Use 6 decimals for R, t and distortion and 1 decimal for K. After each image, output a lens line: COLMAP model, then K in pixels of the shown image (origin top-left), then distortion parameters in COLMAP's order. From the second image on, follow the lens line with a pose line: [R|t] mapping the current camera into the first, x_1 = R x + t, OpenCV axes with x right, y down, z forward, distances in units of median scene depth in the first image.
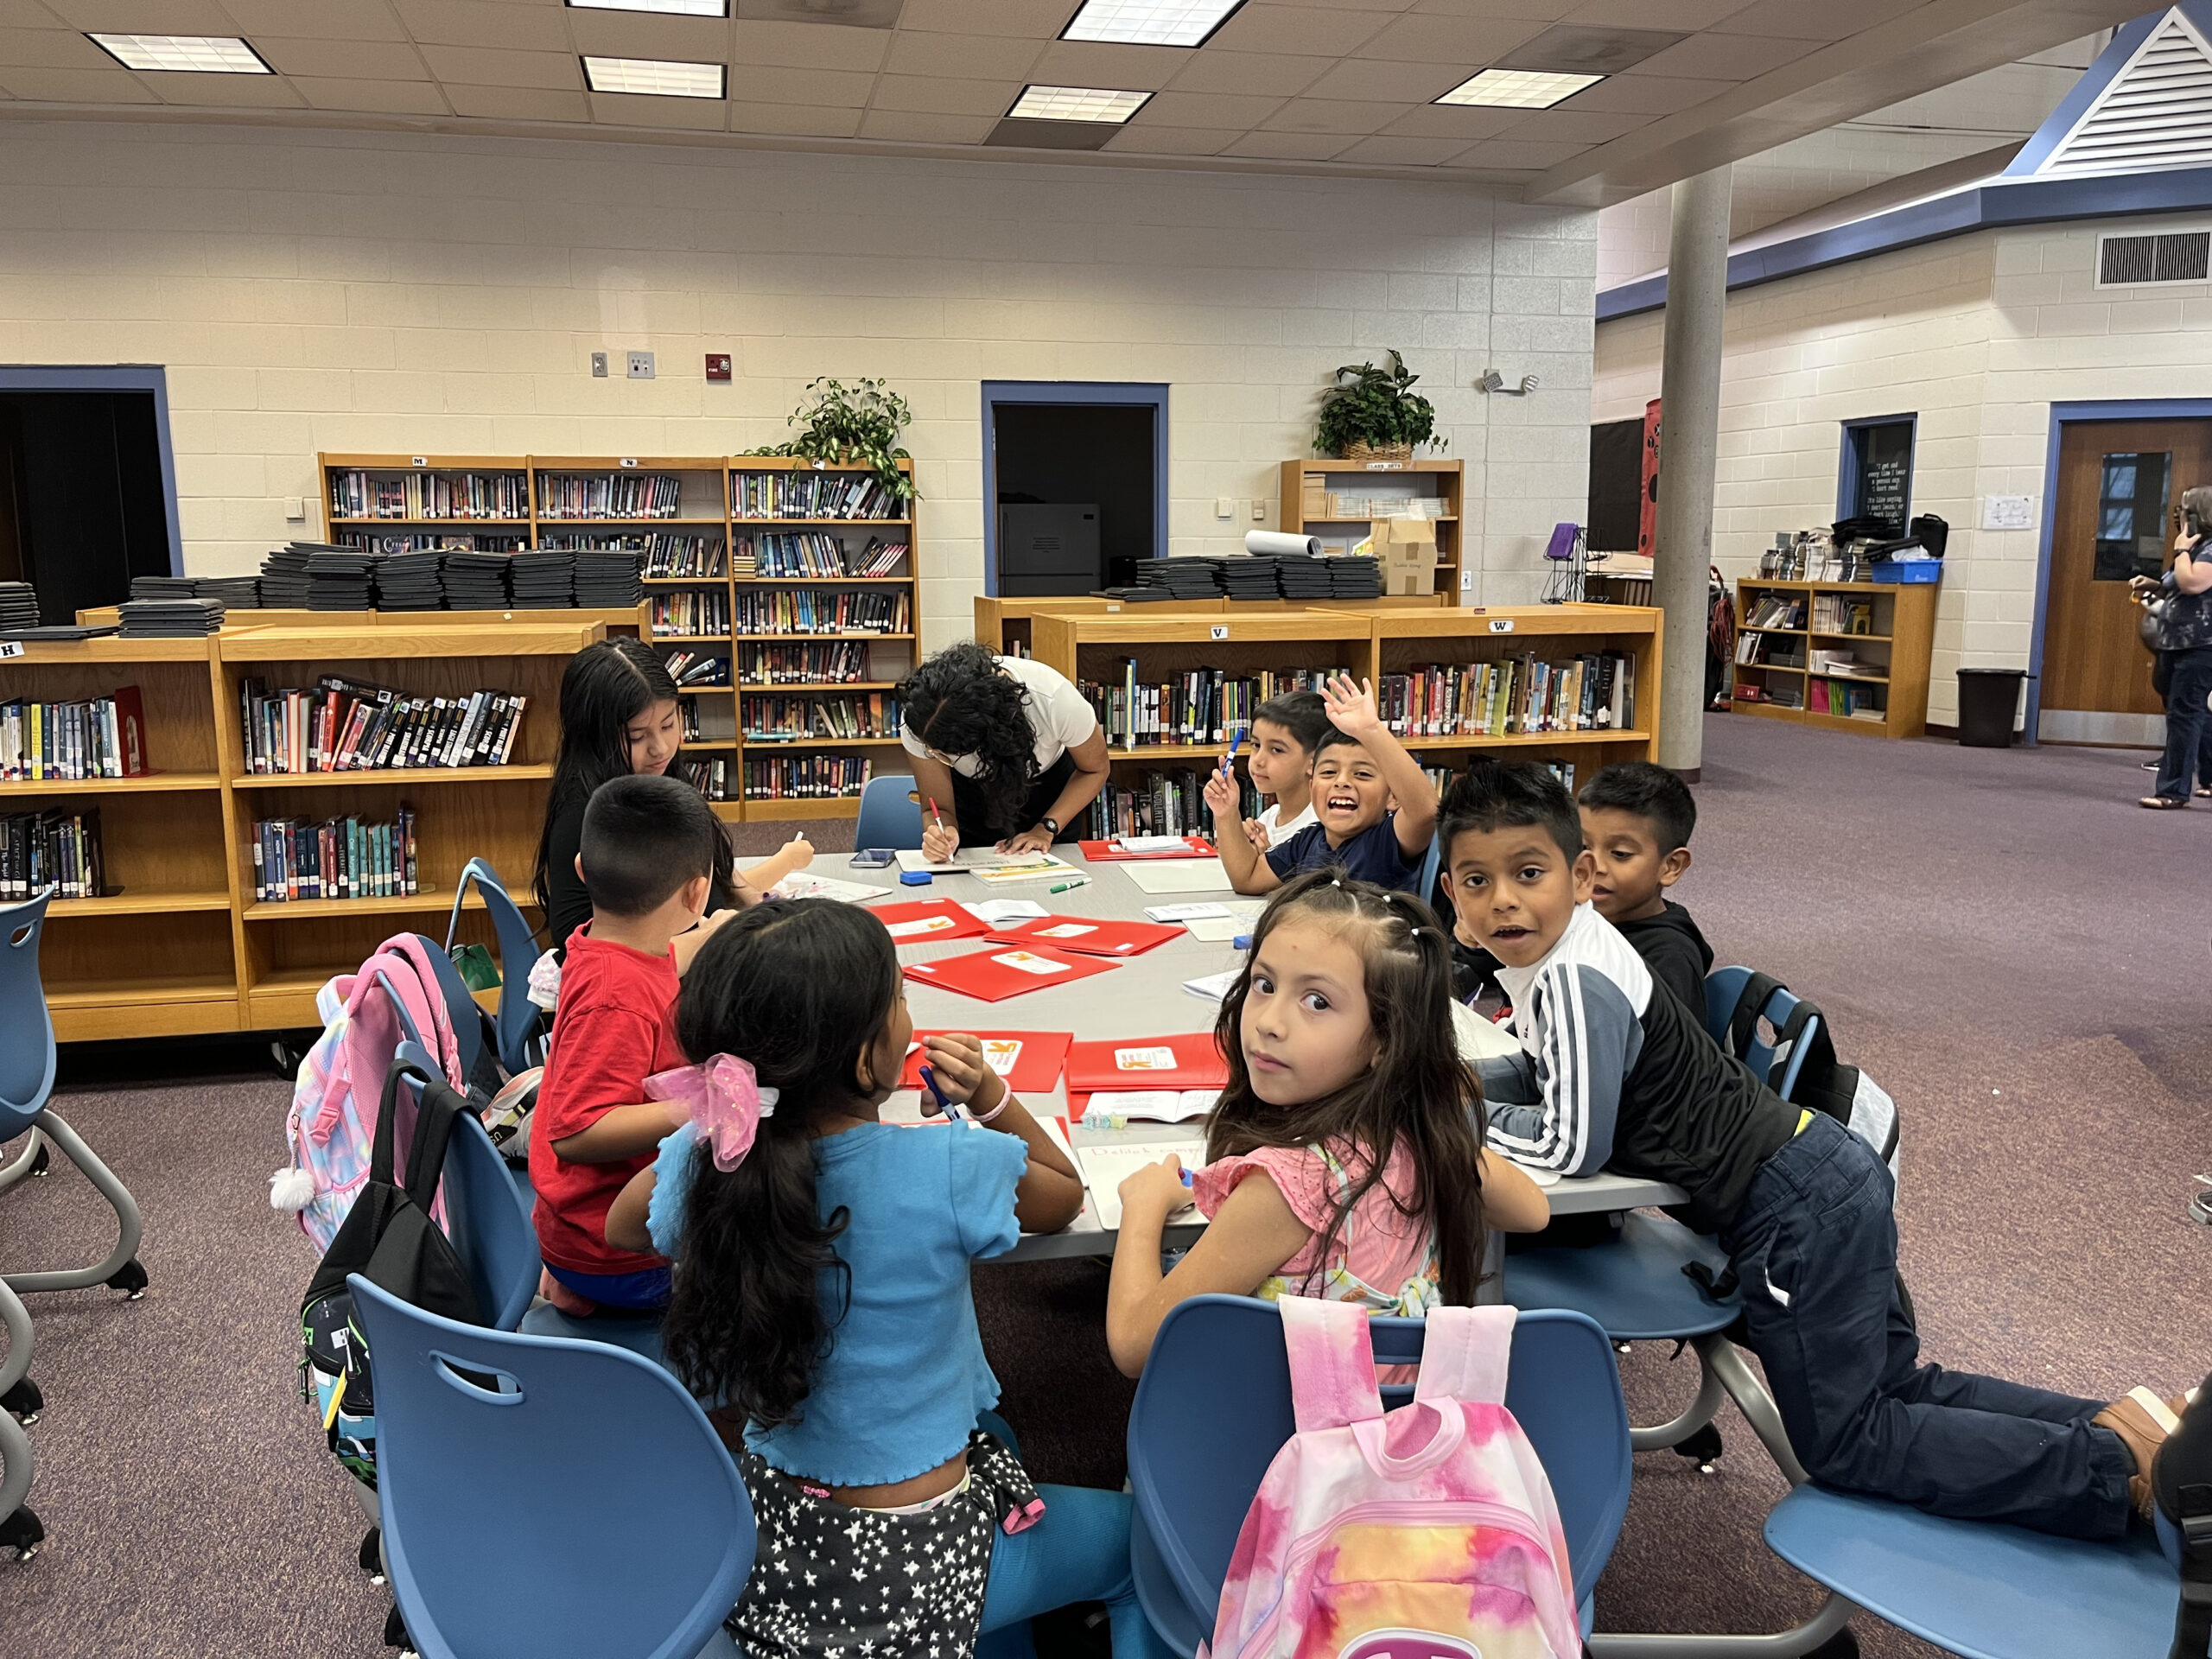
lens RADIAL K [[1689.9, 0, 1111.5], [0, 1689.9, 802.3], [0, 0, 1]] dist [0.069645, -0.098368]
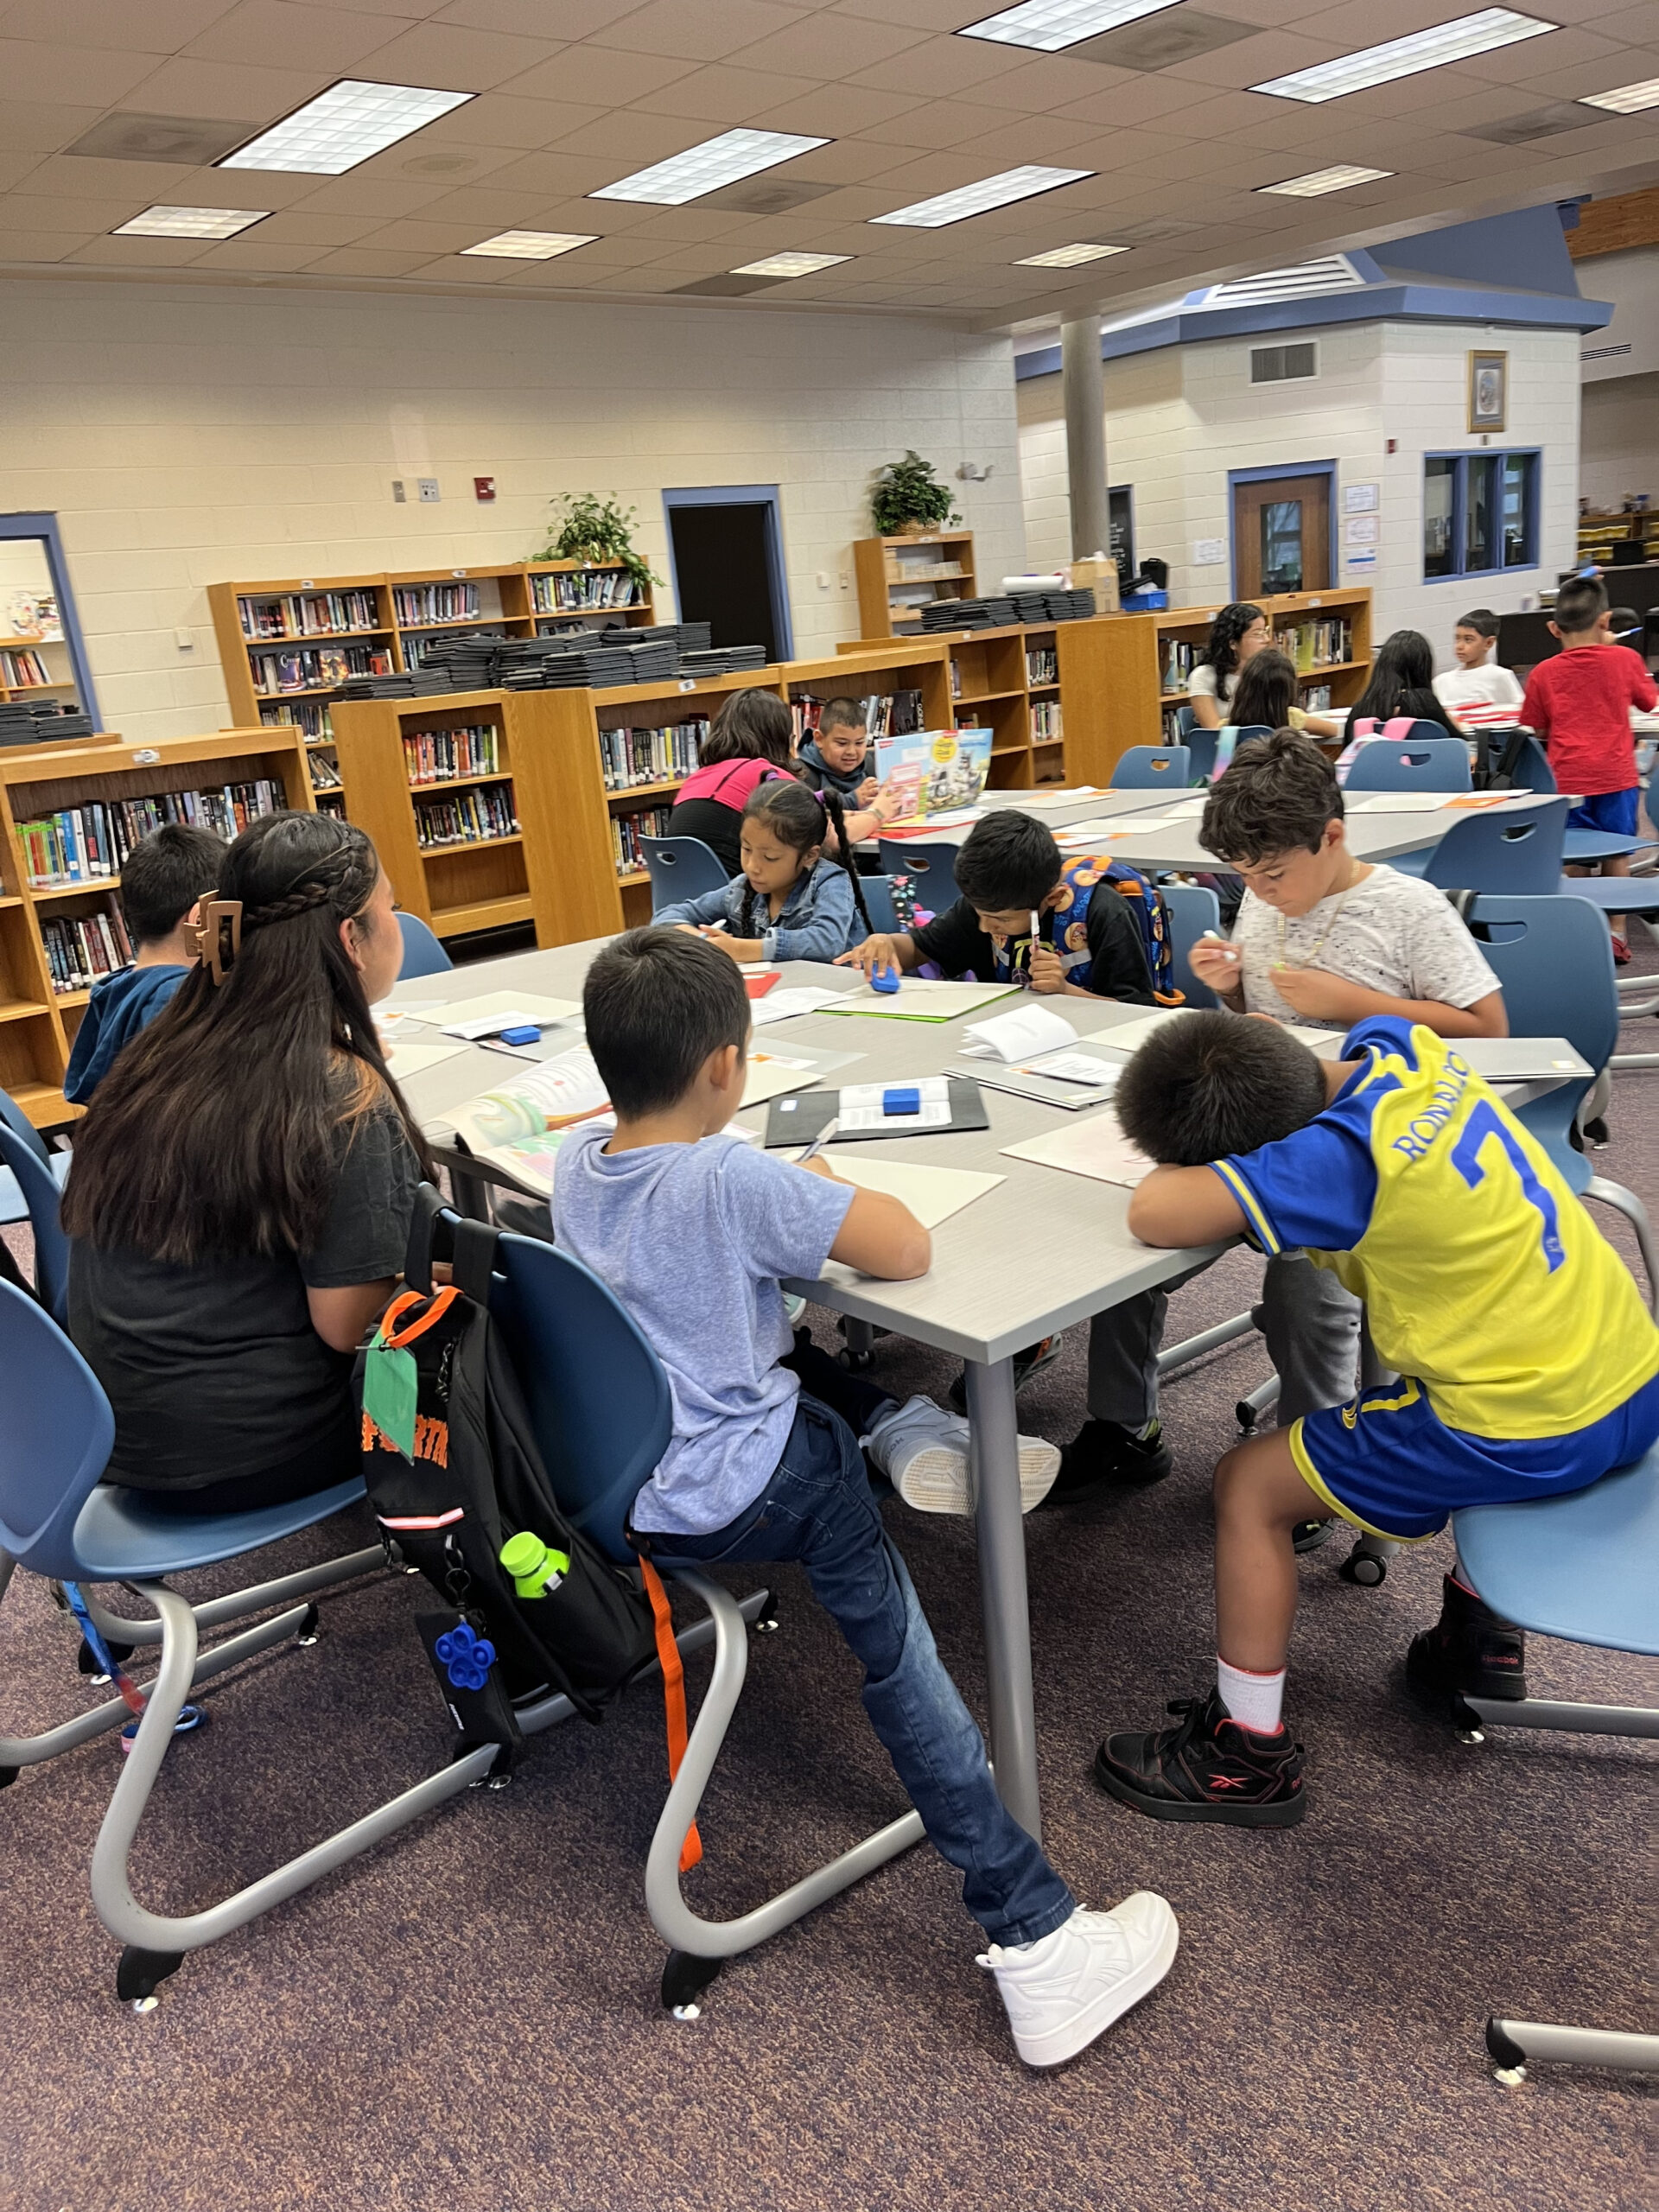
lens RADIAL K [[1689.9, 0, 810.7], [0, 1689.9, 1113.6], [0, 0, 1]] dist [0.069645, -0.098368]
pose [[0.875862, -0.213700, 0.432664, -1.163580], [0.168008, 0.975544, 0.141732, 0.076603], [-0.452371, -0.051447, 0.890345, -0.354027]]
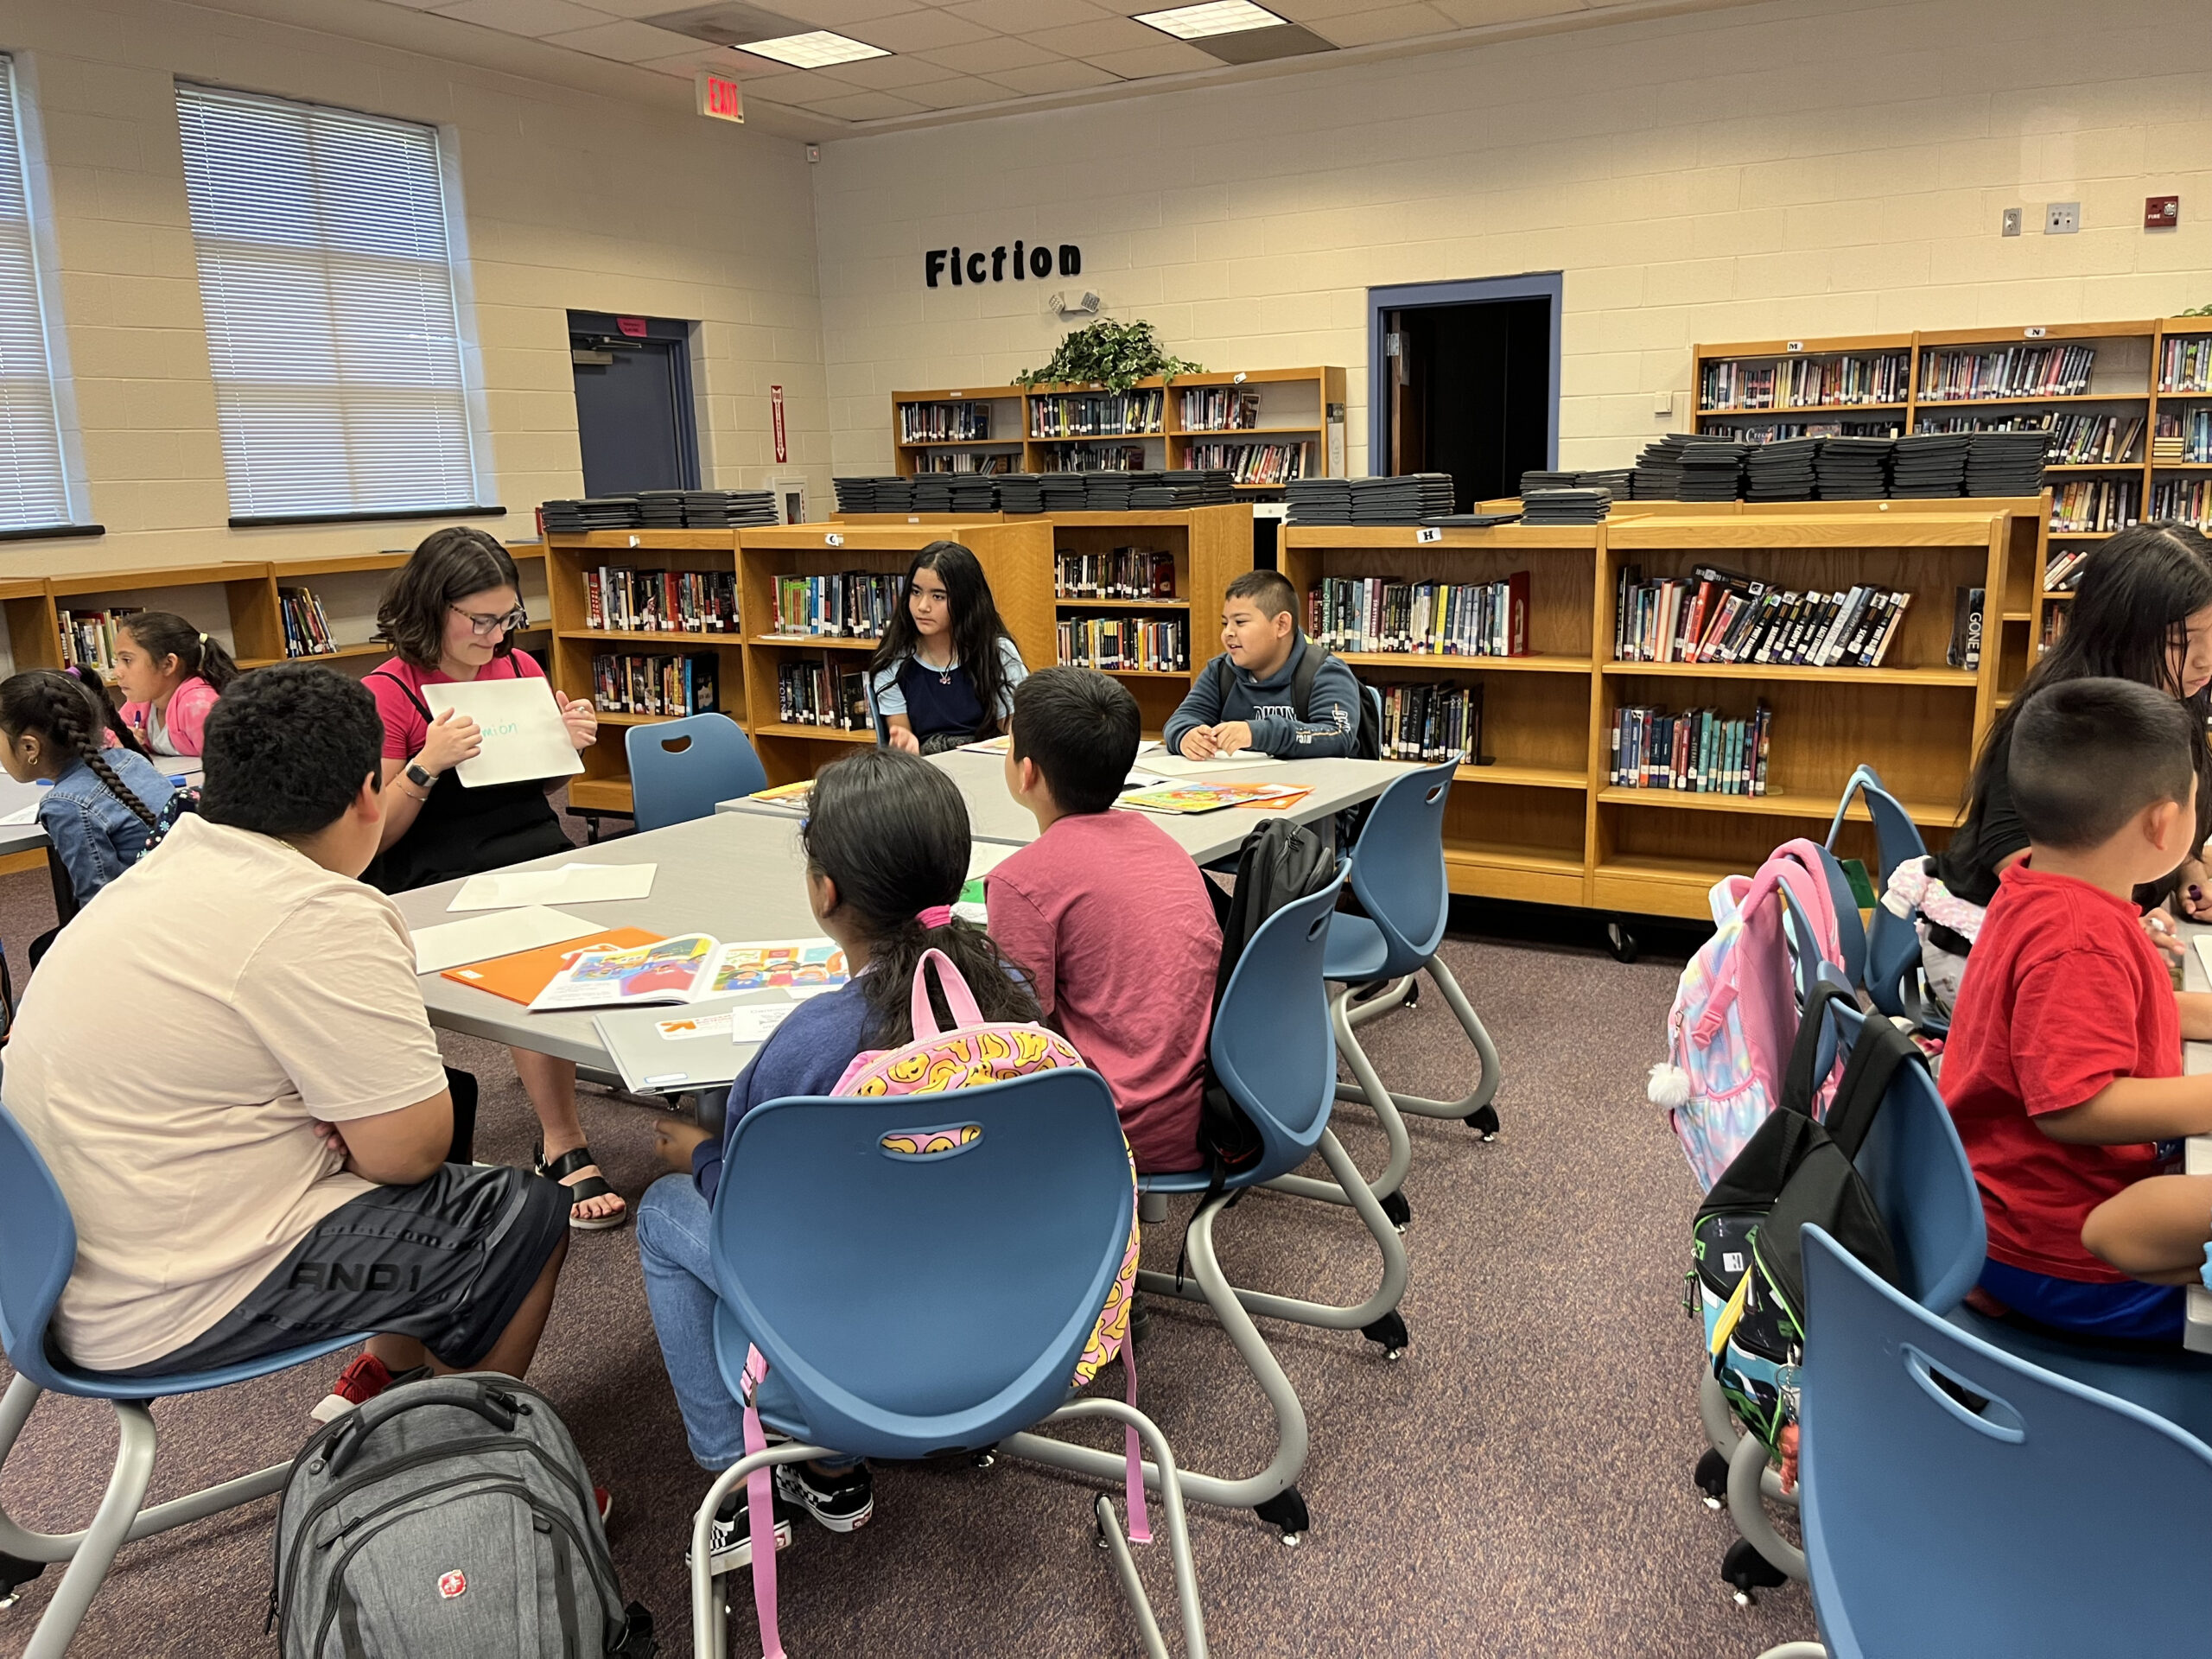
lens RADIAL K [[1689.9, 0, 1097.2], [0, 1689.9, 815.8], [0, 0, 1]] dist [0.069645, -0.098368]
pose [[0.740491, 0.122996, -0.660716, -0.049090], [-0.079810, 0.992247, 0.095267, 0.003540], [0.667311, -0.017813, 0.744566, 0.030340]]
